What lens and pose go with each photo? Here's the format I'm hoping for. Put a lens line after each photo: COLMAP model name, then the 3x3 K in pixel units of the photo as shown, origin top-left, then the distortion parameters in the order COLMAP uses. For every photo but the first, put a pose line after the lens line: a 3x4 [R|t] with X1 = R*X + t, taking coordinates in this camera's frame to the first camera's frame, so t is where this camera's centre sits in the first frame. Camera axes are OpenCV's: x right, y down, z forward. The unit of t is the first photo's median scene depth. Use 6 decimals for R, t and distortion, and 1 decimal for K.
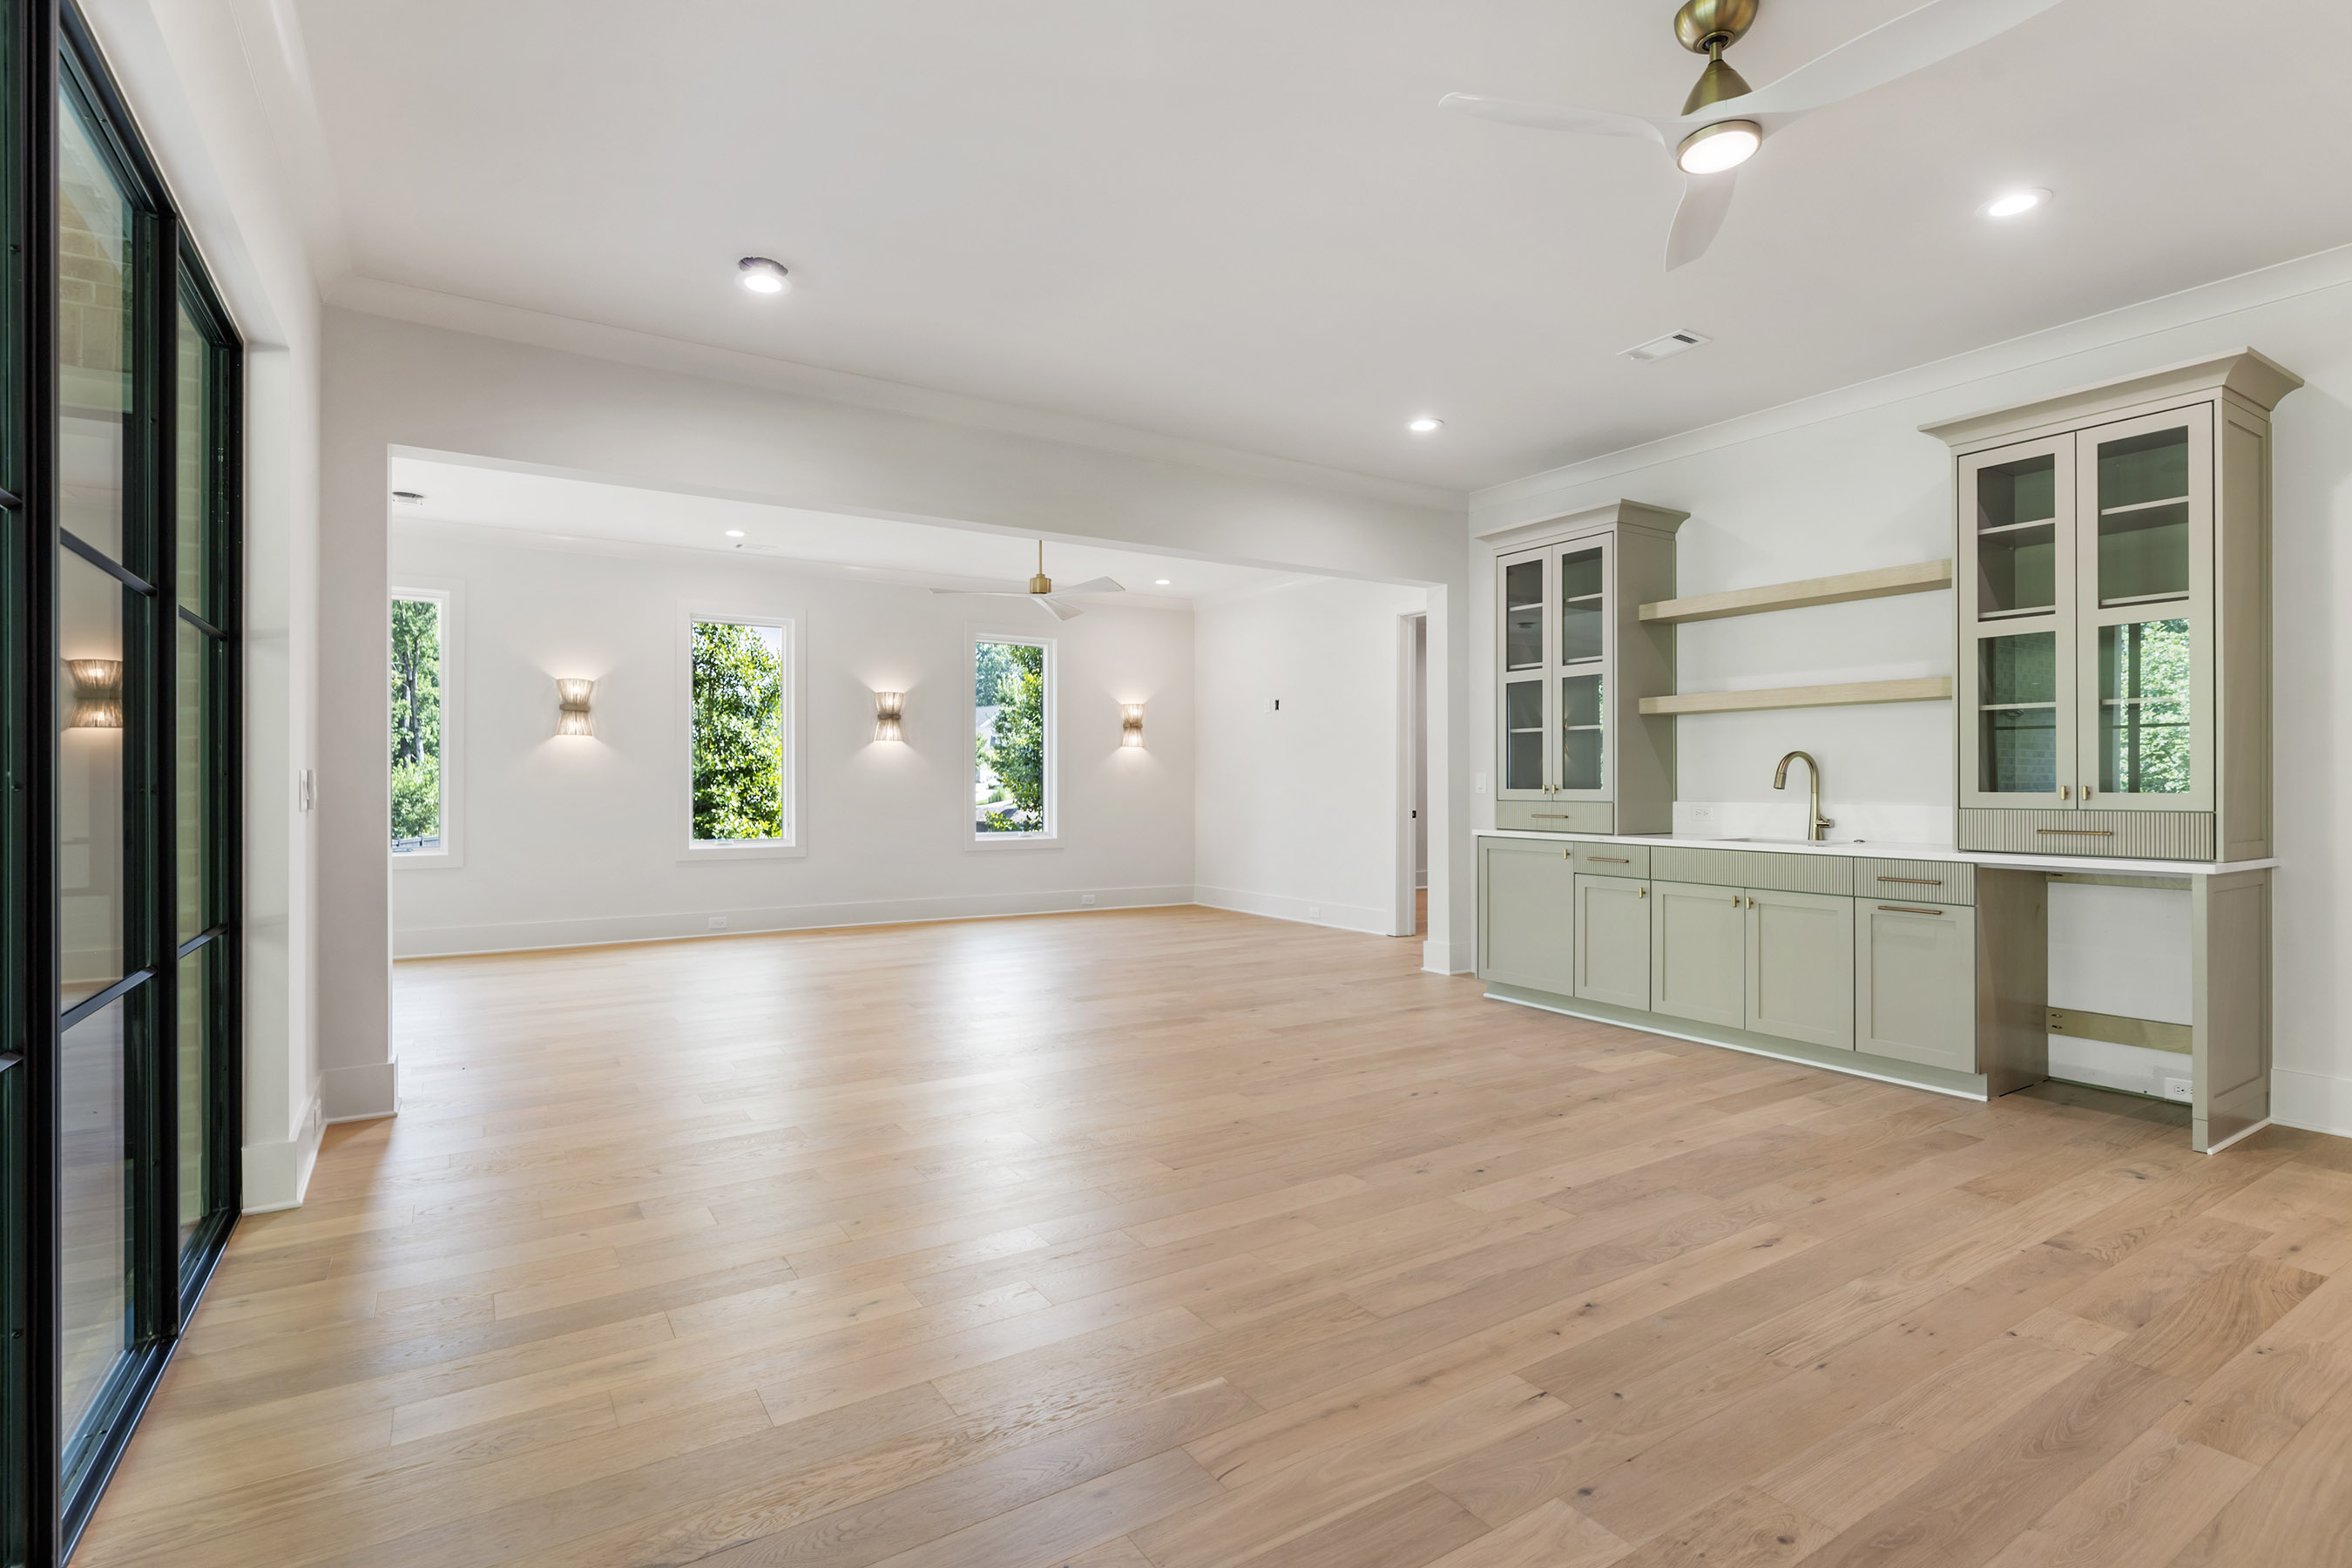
lens RADIAL K [[1133.7, 0, 1176.0], [0, 1133.7, 784.0], [0, 0, 1]] dist [-0.006993, 0.000056]
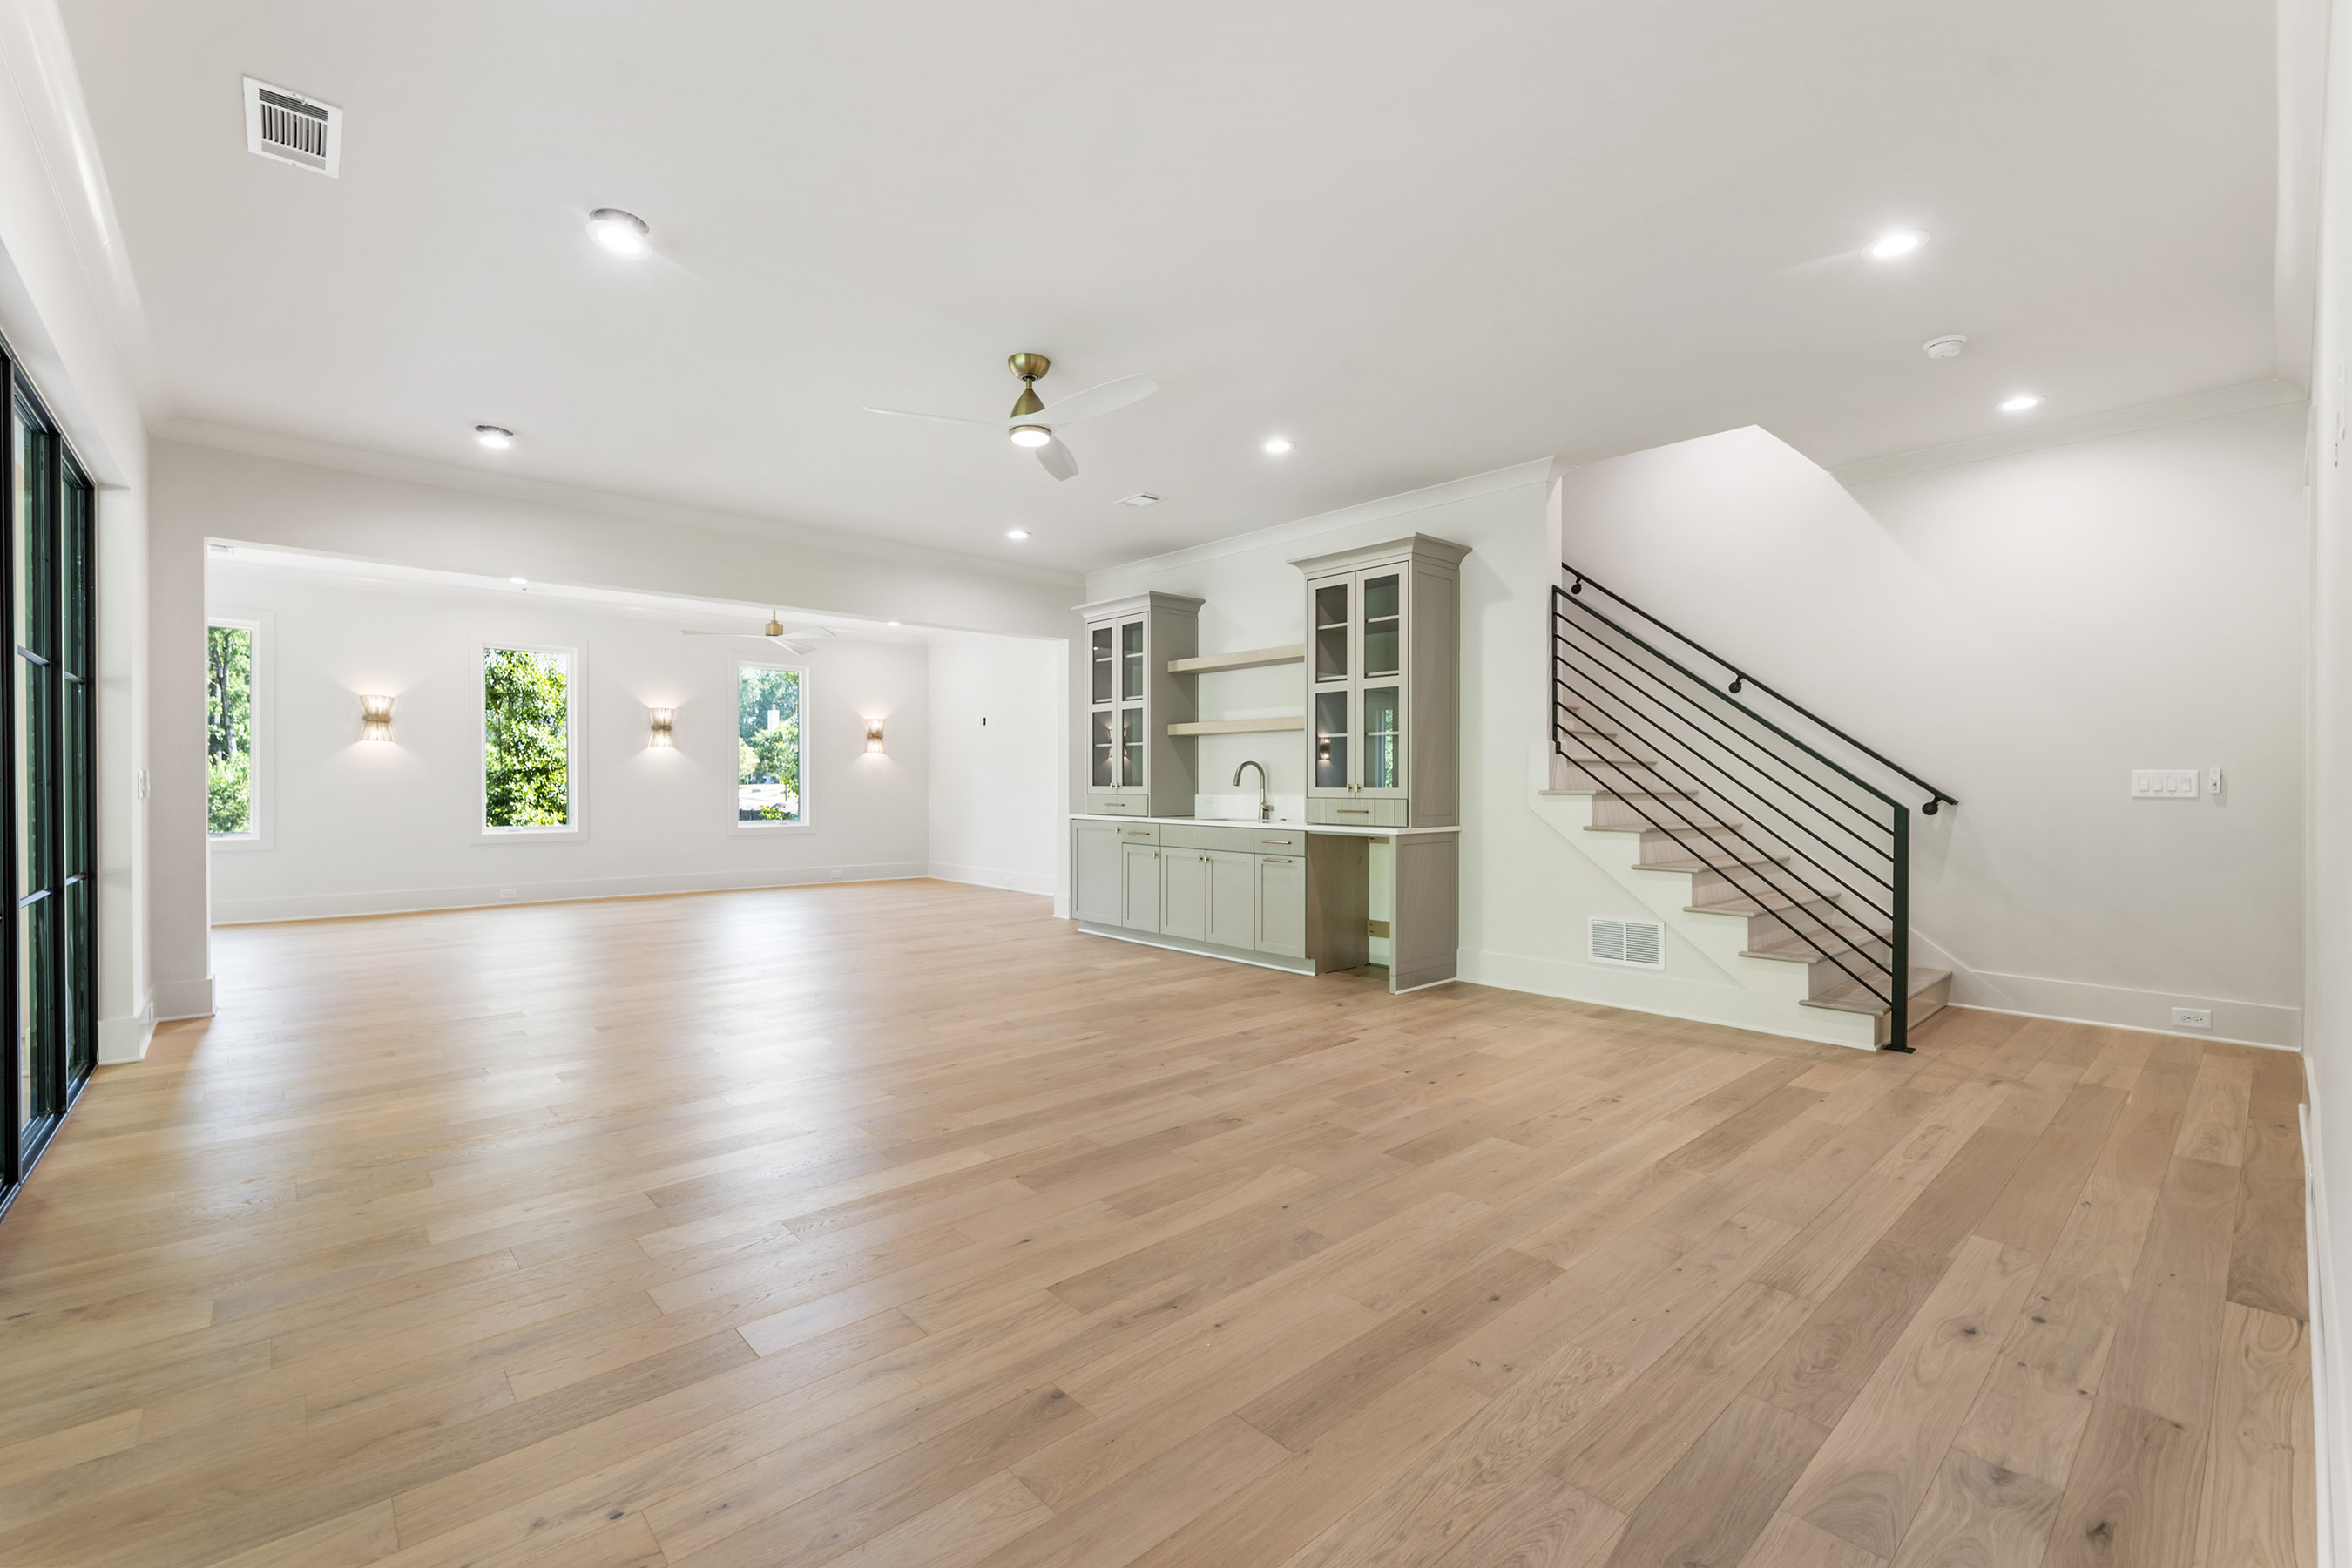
lens RADIAL K [[1008.2, 0, 1169.4], [0, 1008.2, 791.1], [0, 0, 1]] dist [0.000885, 0.000154]
pose [[0.987405, 0.000788, 0.158211, 0.198715], [-0.002072, 0.999966, 0.007950, 0.000748], [-0.158200, -0.008178, 0.987373, -0.297032]]
